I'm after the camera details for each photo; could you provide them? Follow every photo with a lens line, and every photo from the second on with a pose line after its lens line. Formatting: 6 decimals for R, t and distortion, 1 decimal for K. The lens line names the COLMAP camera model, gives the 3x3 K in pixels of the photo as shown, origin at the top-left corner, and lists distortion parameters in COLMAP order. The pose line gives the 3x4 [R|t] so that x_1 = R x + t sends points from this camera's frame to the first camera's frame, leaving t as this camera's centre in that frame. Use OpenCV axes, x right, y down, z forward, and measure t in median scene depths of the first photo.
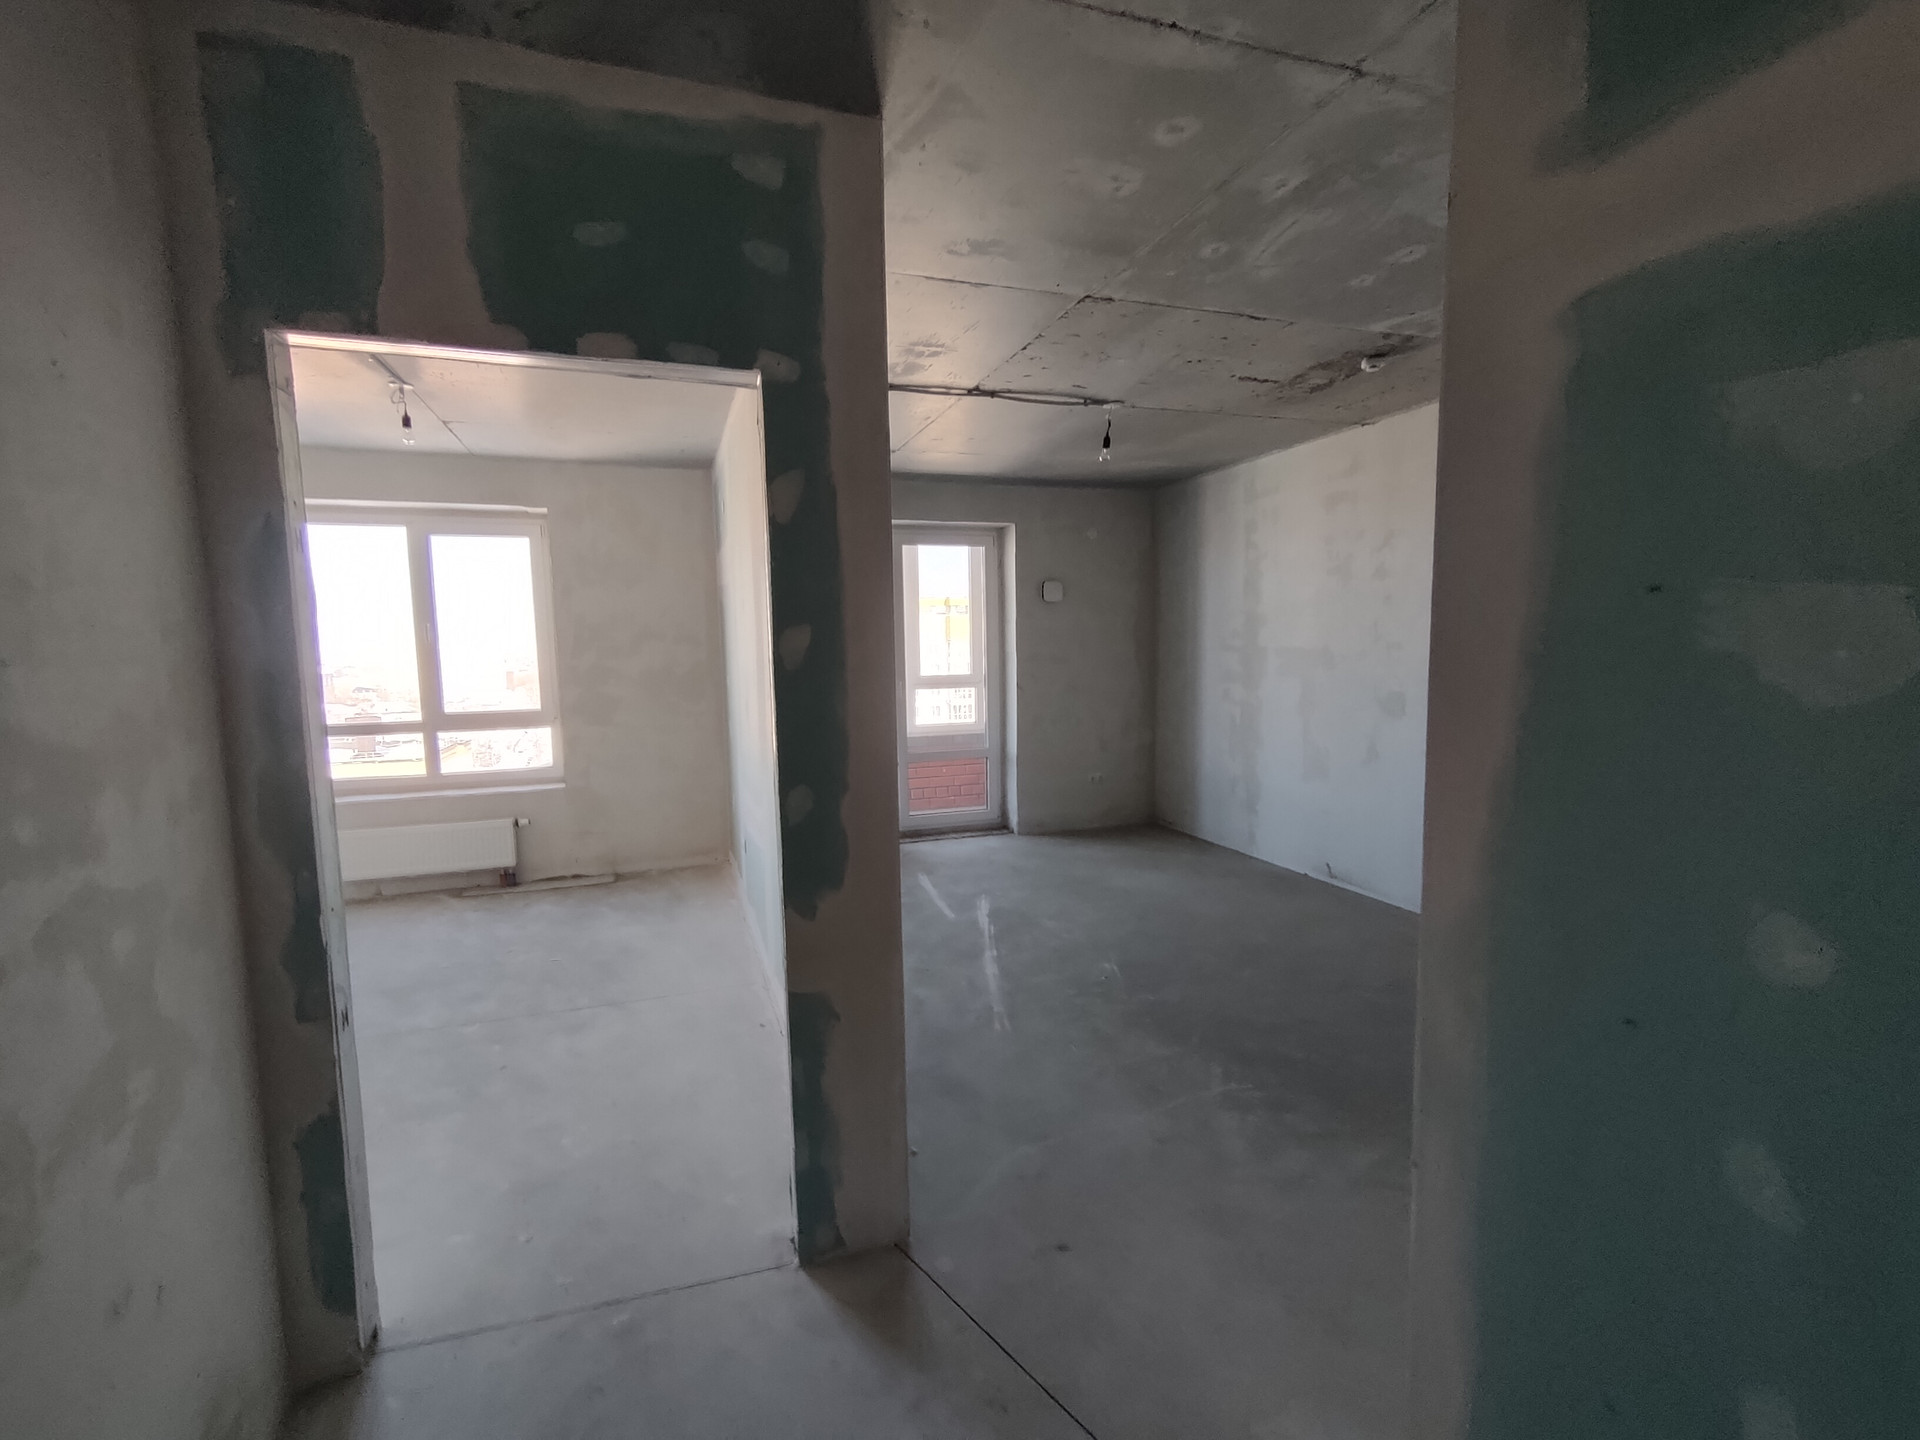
lens RADIAL K [[876.3, 0, 962.7], [0, 876.3, 720.3], [0, 0, 1]] dist [-0.000365, -0.000018]
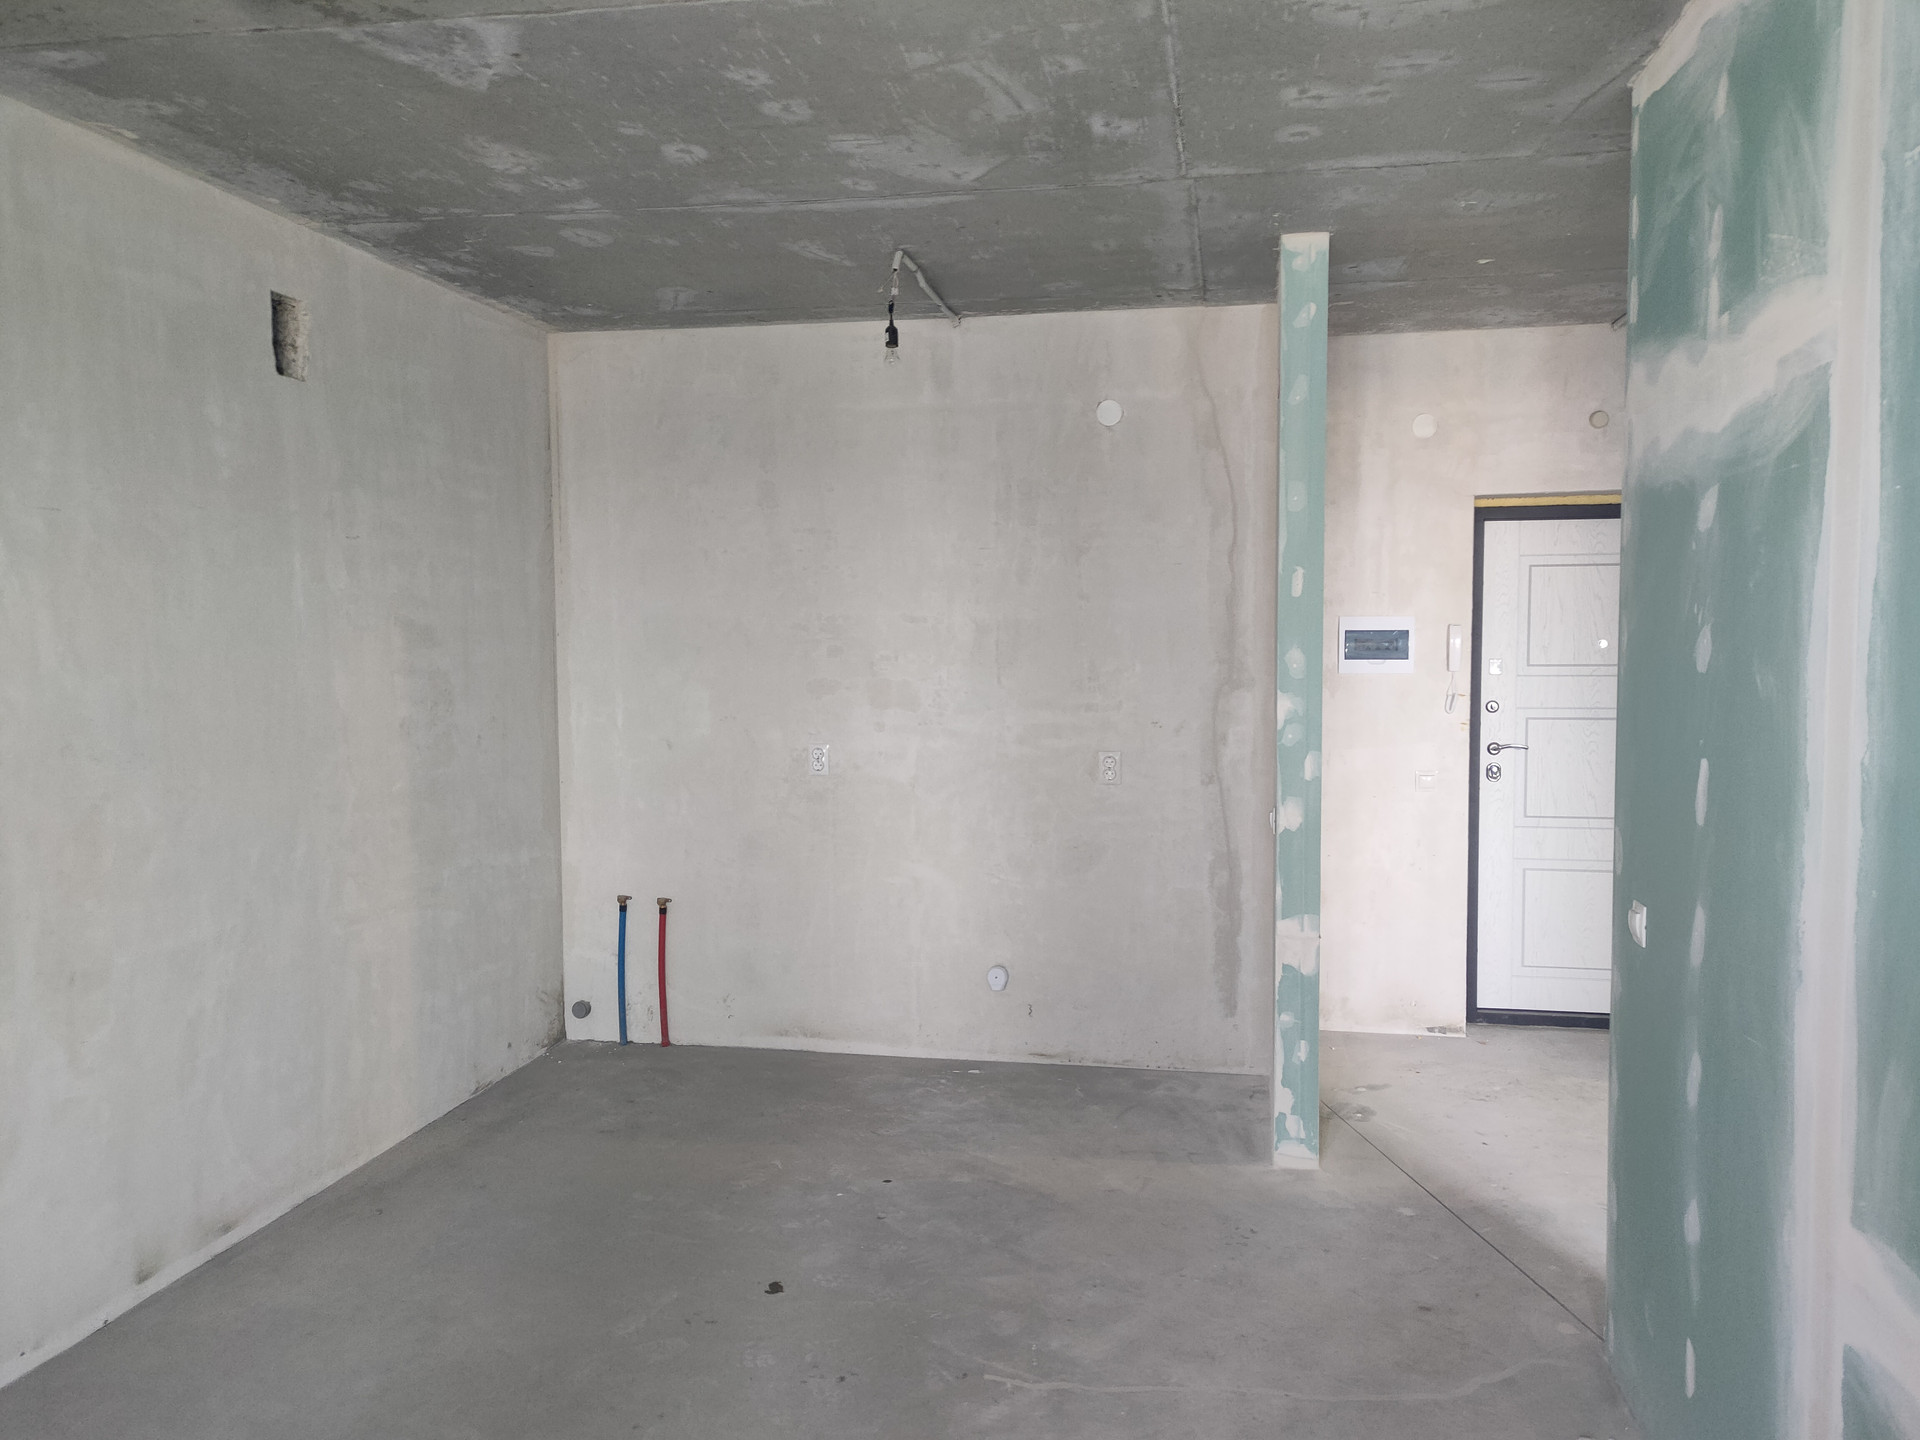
lens RADIAL K [[1453.7, 0, 960.7], [0, 1453.7, 720.6], [0, 0, 1]] dist [0.010806, 0.001799]
pose [[-0.864698, -0.010451, 0.502183, -0.179909], [0.065370, 0.988939, 0.133141, -0.195607], [-0.498020, 0.147954, -0.854451, 1.912058]]
